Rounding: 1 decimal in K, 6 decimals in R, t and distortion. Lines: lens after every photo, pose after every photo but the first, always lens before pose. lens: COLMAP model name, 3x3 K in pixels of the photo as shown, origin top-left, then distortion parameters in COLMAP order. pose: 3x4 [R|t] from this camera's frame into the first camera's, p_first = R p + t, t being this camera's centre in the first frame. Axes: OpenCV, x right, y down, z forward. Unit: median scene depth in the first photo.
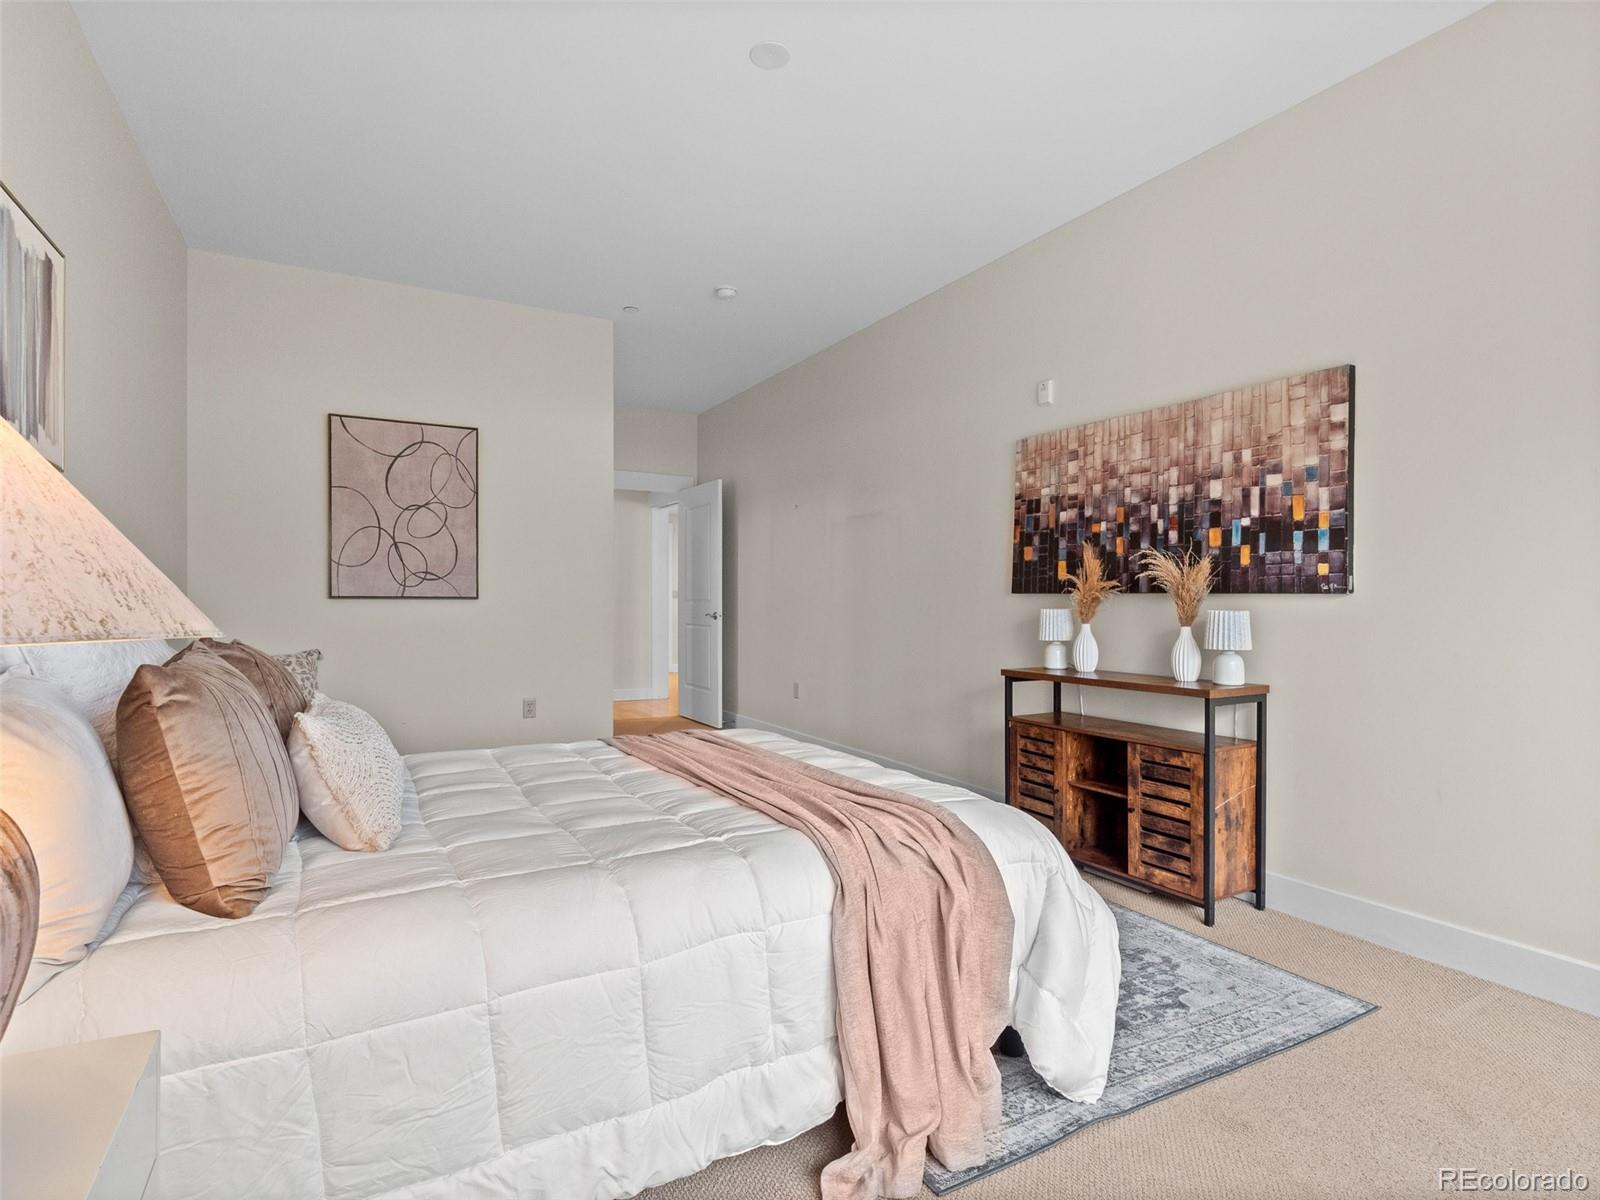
lens RADIAL K [[800.5, 0, 801.5], [0, 800.5, 606.8], [0, 0, 1]] dist [0.001396, -0.009384]
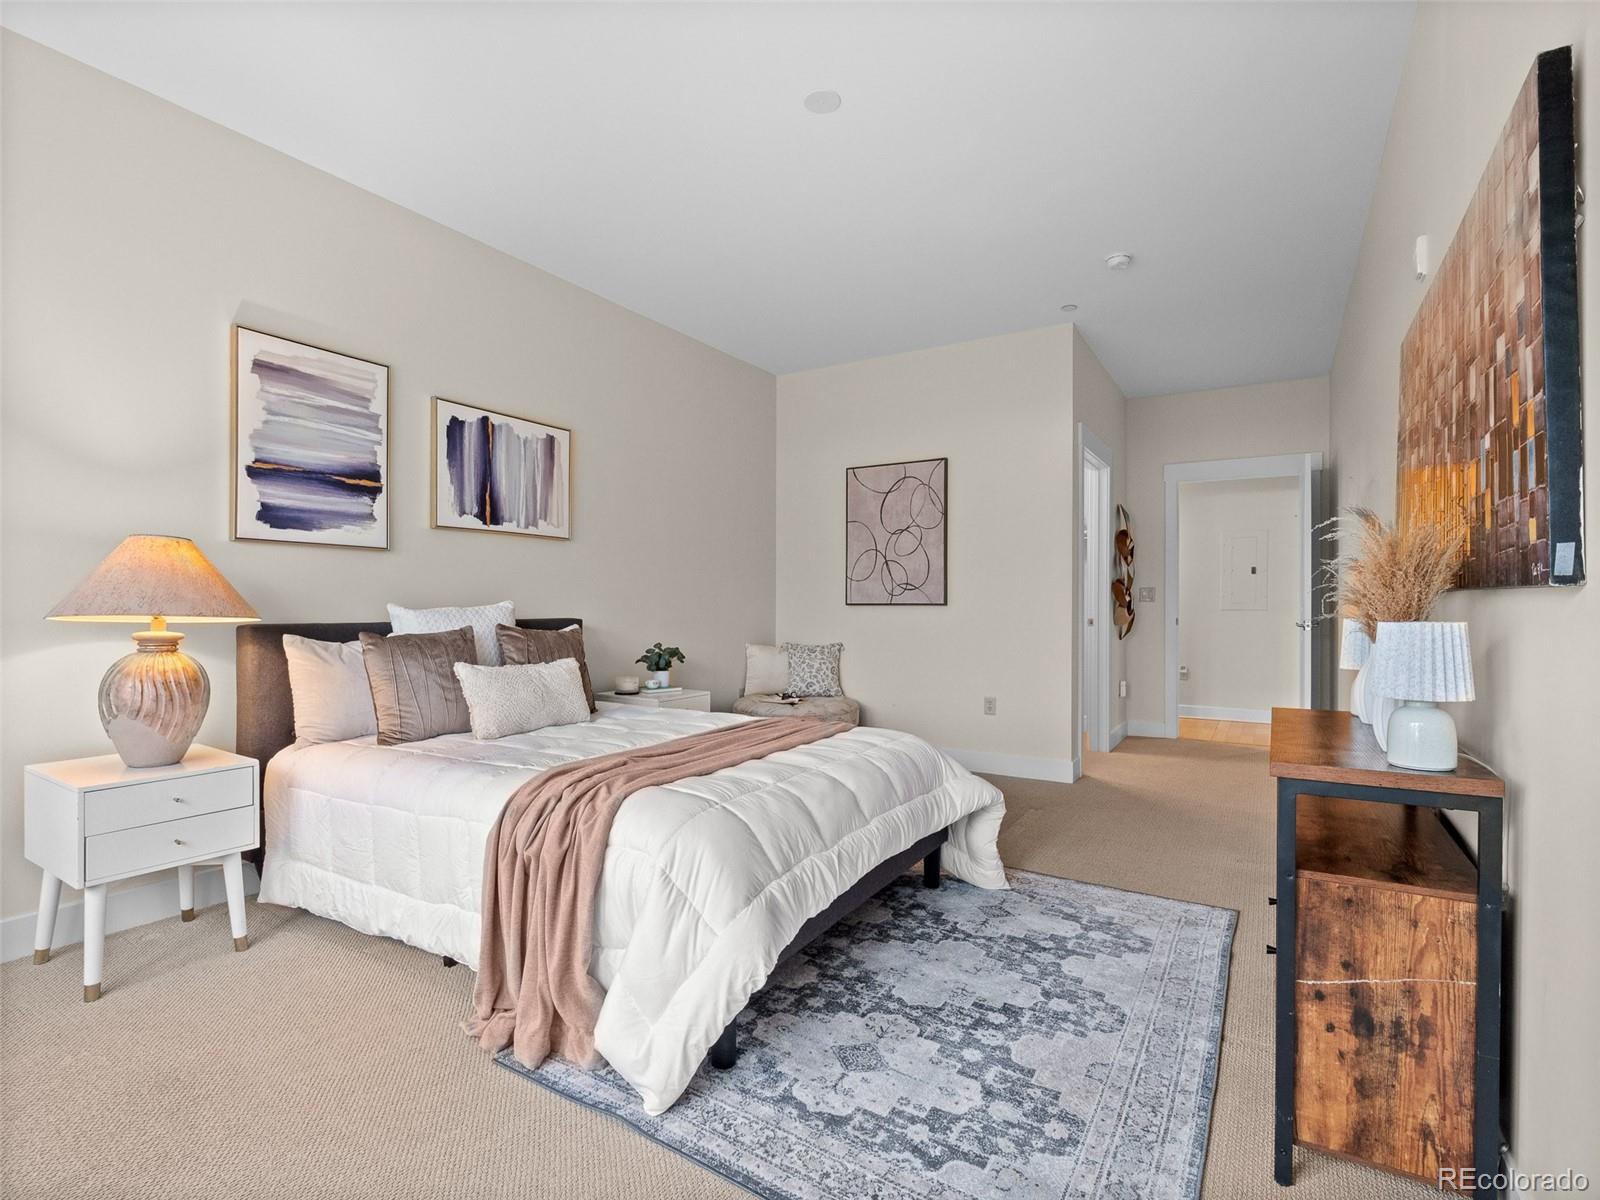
lens RADIAL K [[800.5, 0, 801.2], [0, 800.5, 598.9], [0, 0, 1]] dist [0.001396, -0.009384]
pose [[0.484348, -0.010666, -0.874810, 0.701149], [-0.005707, 0.999866, -0.015350, 0.000005], [0.874857, 0.012428, 0.484222, 0.358505]]
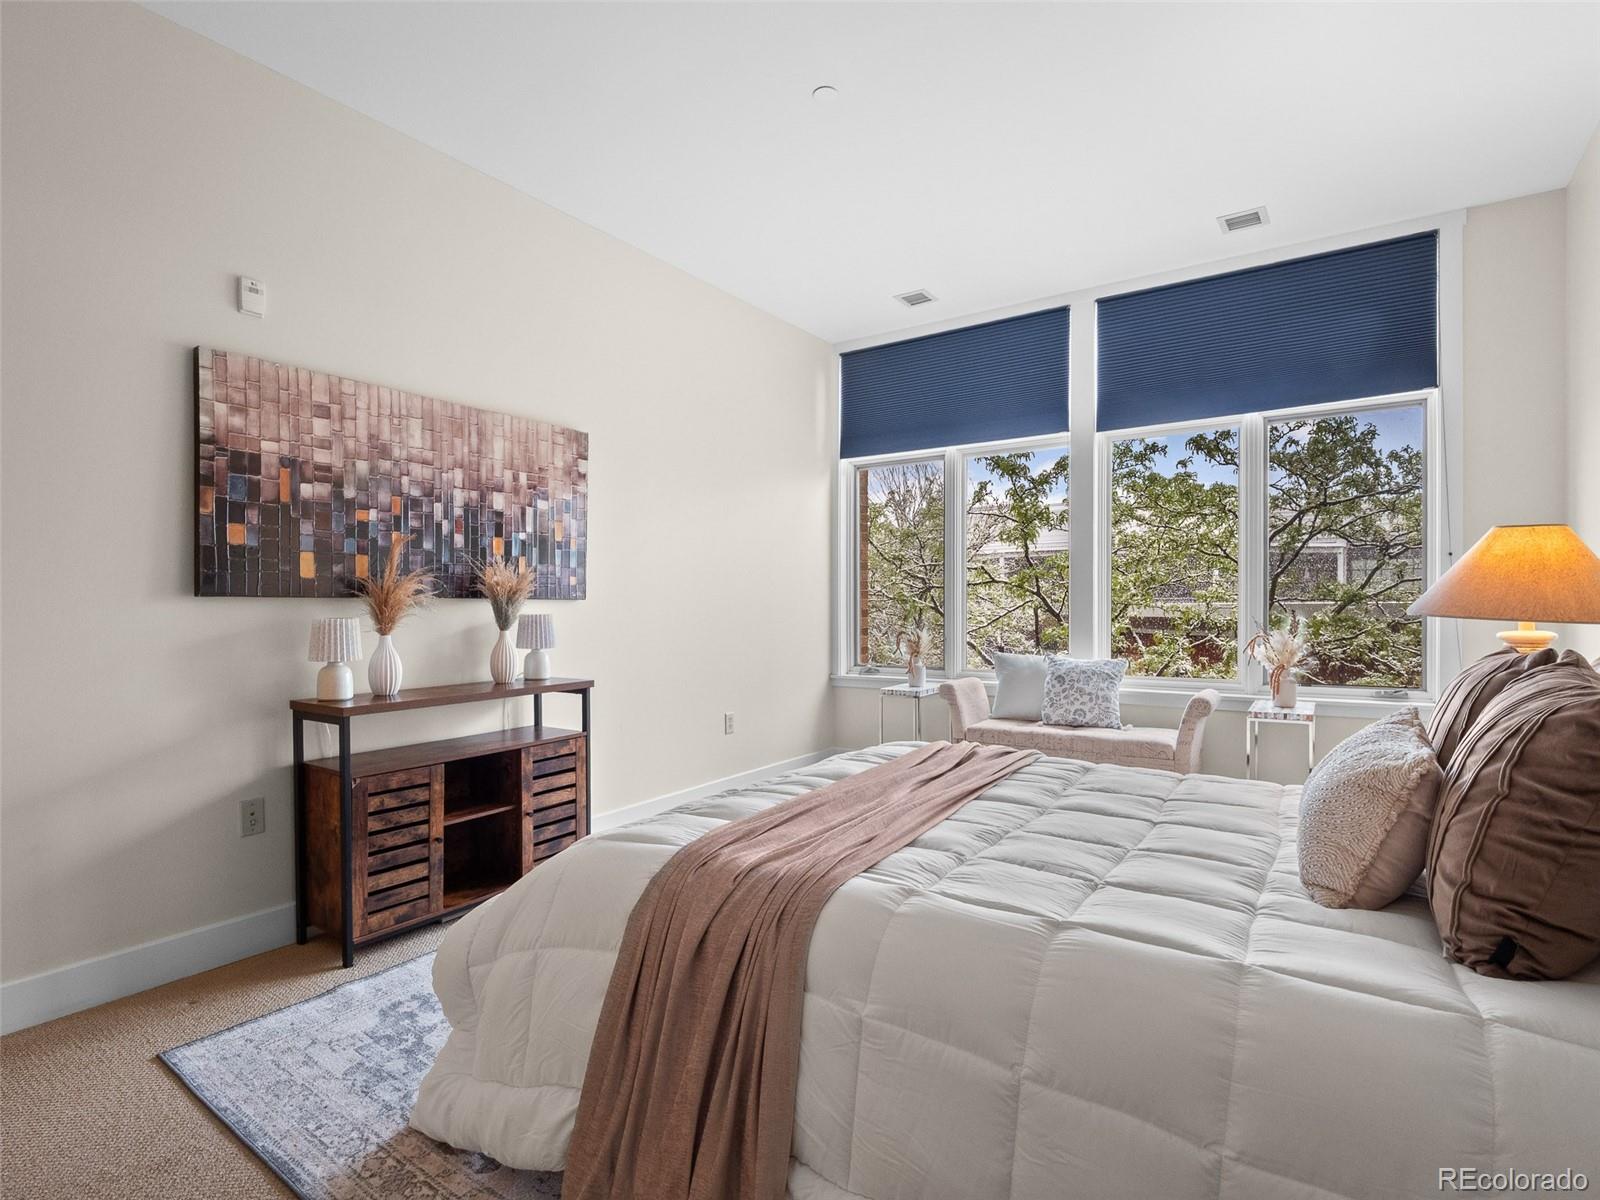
lens RADIAL K [[800.5, 0, 799.3], [0, 800.5, 613.0], [0, 0, 1]] dist [0.001396, -0.009384]
pose [[-0.437448, -0.010780, 0.899179, -0.580342], [0.011579, 0.999778, 0.017619, -0.011120], [-0.899169, 0.018119, -0.437226, 1.033795]]
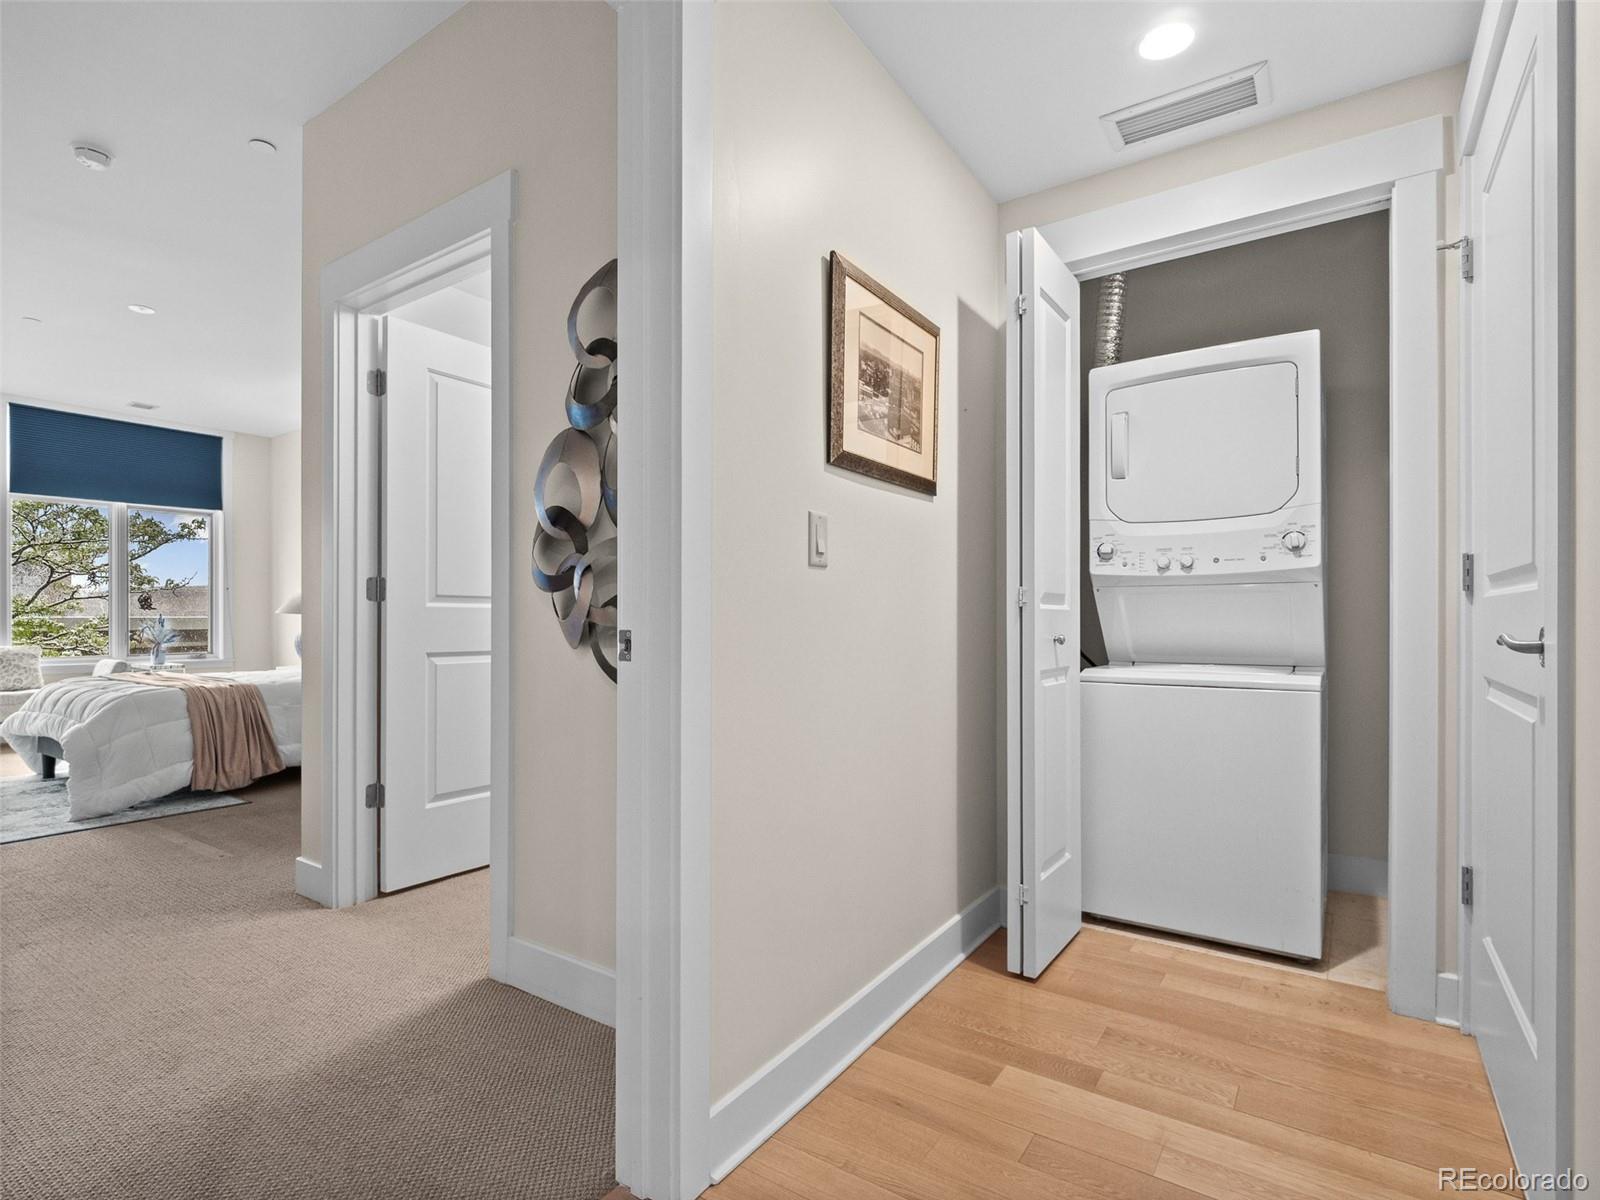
lens RADIAL K [[800.5, 0, 797.6], [0, 800.5, 615.5], [0, 0, 1]] dist [0.001396, -0.009384]
pose [[-0.906663, -0.008943, -0.421762, -0.521953], [-0.008665, 0.999959, -0.002577, 0.007821], [0.421768, 0.001318, -0.906703, 2.632564]]
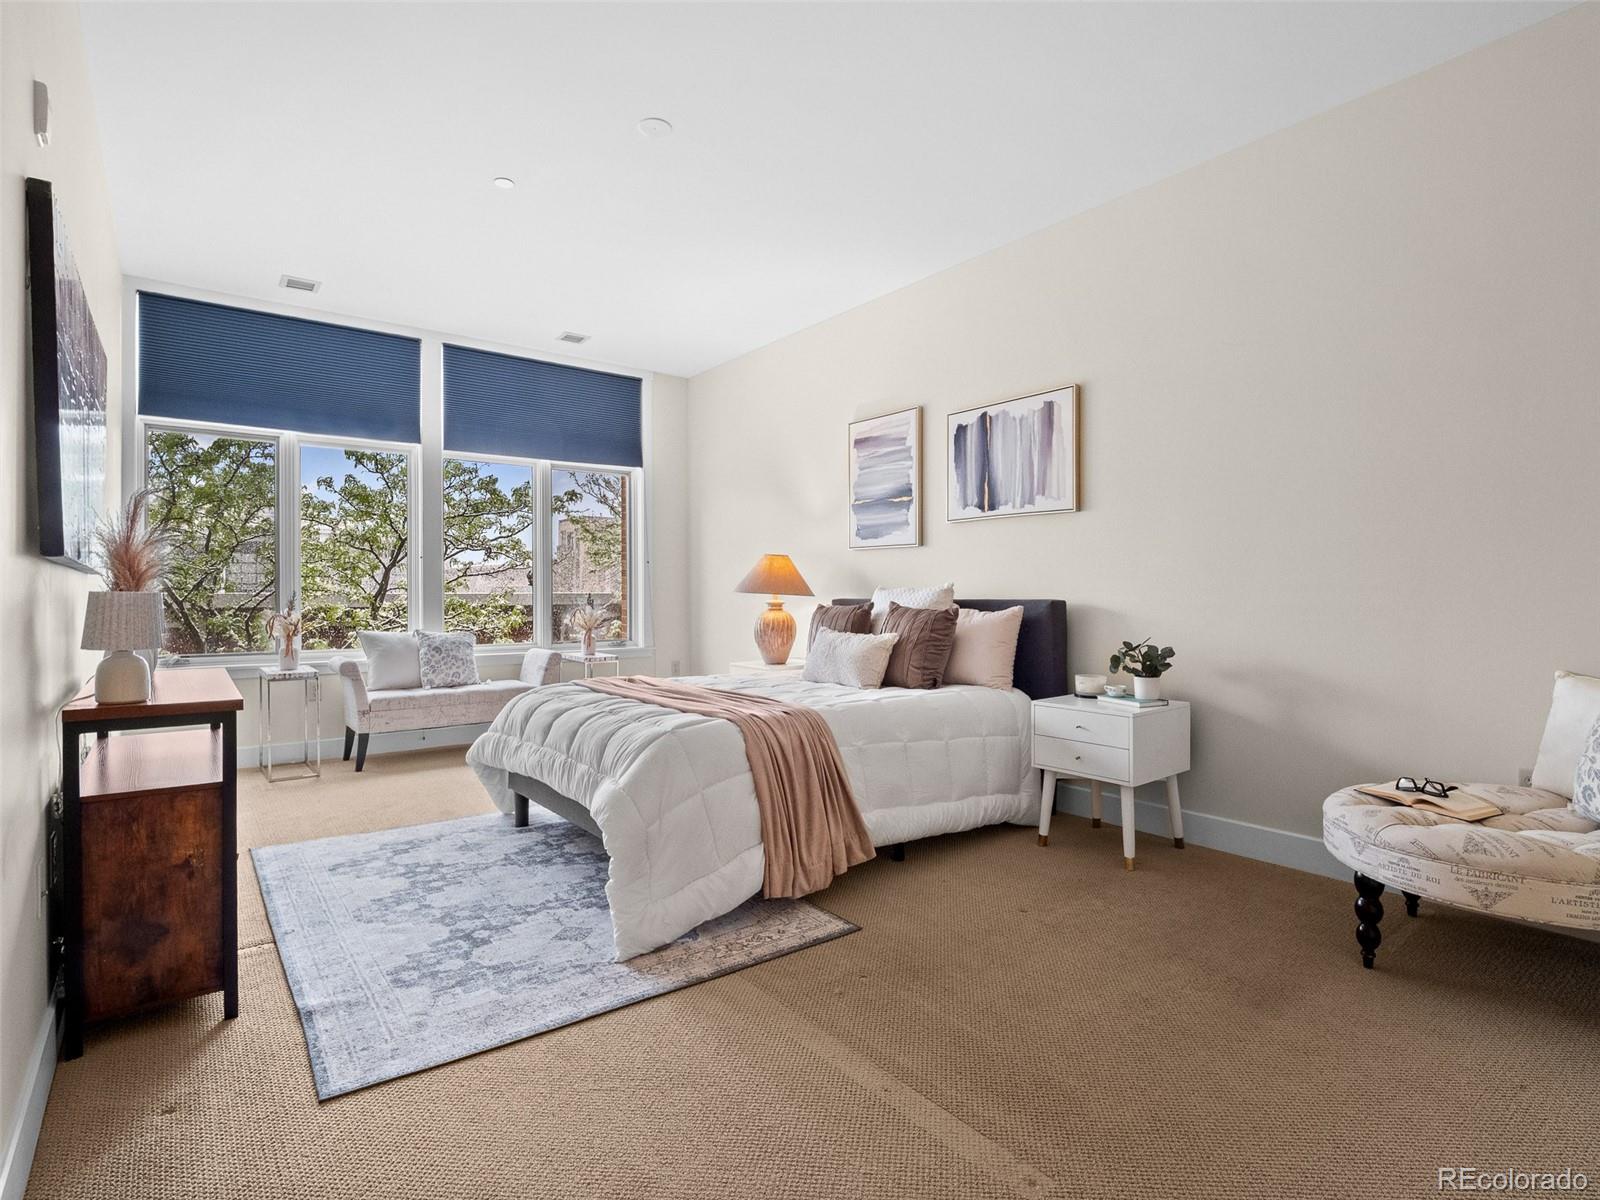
lens RADIAL K [[800.5, 0, 766.7], [0, 800.5, 591.8], [0, 0, 1]] dist [0.001396, -0.009384]
pose [[-0.994351, -0.005397, -0.106000, -0.065171], [-0.005984, 0.999968, 0.005219, -0.001909], [0.105969, 0.005824, -0.994352, 1.742006]]
